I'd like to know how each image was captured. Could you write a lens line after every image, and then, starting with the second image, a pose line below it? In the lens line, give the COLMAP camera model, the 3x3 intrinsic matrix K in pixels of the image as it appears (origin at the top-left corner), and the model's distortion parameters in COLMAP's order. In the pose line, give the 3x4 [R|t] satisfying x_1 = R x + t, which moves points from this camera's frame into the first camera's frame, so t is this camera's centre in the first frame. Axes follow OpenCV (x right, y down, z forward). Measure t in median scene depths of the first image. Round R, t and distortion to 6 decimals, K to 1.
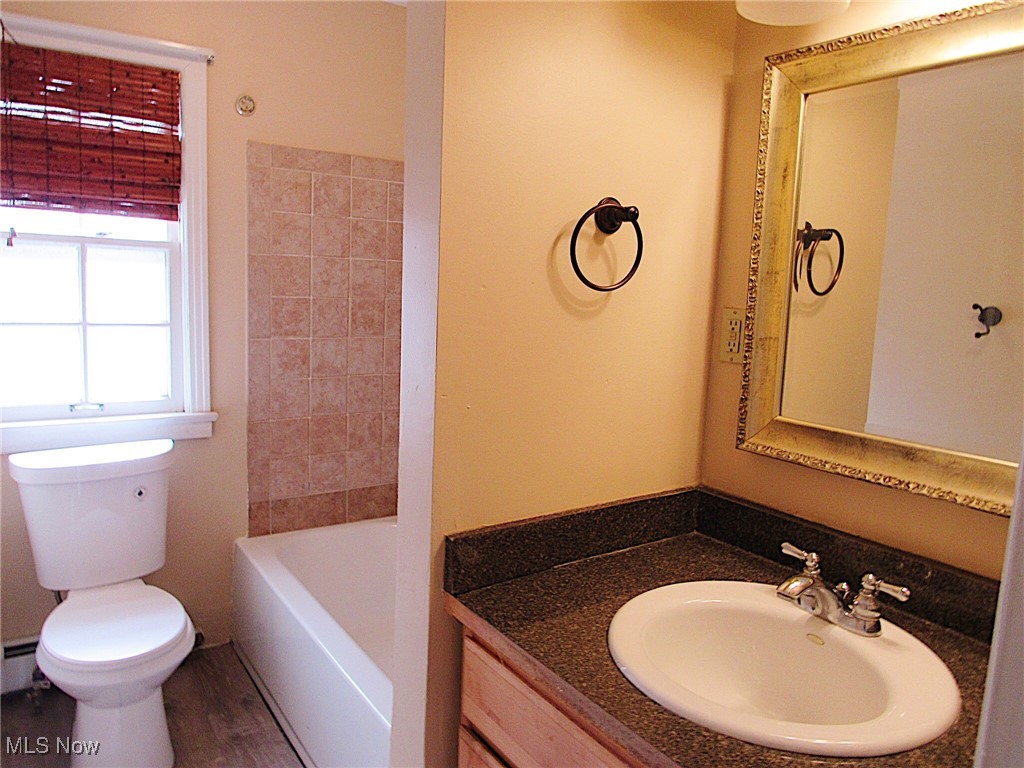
lens RADIAL K [[726.5, 0, 529.0], [0, 726.5, 385.1], [0, 0, 1]] dist [-0.049178, -0.001251]
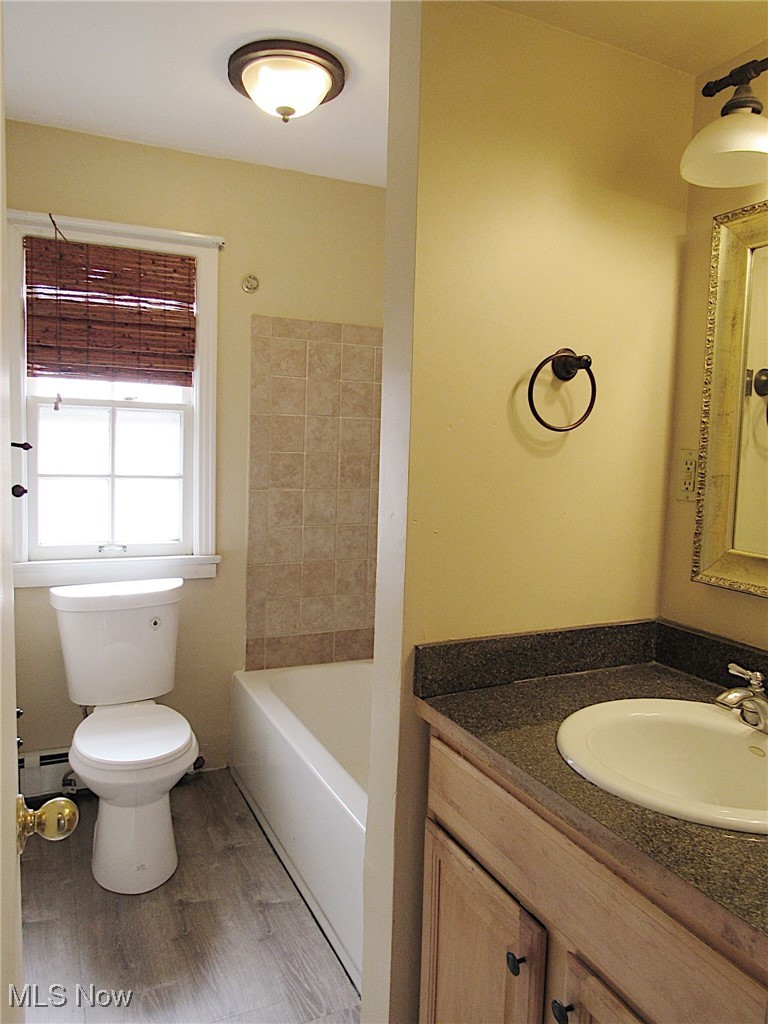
lens RADIAL K [[718.3, 0, 392.2], [0, 718.3, 511.9], [0, 0, 1]] dist [-0.070046, 0.007450]
pose [[0.985570, 0.002377, -0.169251, 0.017107], [-0.010895, 0.998719, -0.049421, 0.023916], [0.168917, 0.050551, 0.984333, -0.054553]]
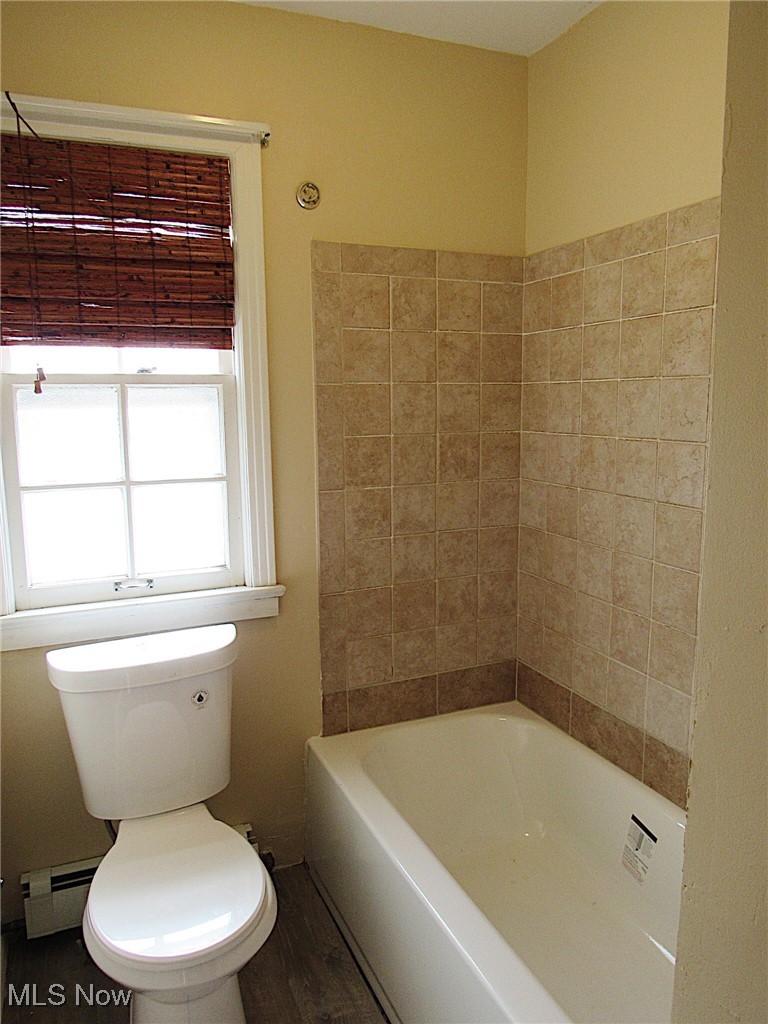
lens RADIAL K [[726.5, 0, 384.0], [0, 726.5, 512.0], [0, 0, 1]] dist [-0.049178, -0.001251]
pose [[0.975815, -0.022819, -0.217403, -0.162606], [0.025569, 0.999625, 0.009843, -0.053755], [0.217097, -0.015164, 0.976032, 0.261543]]
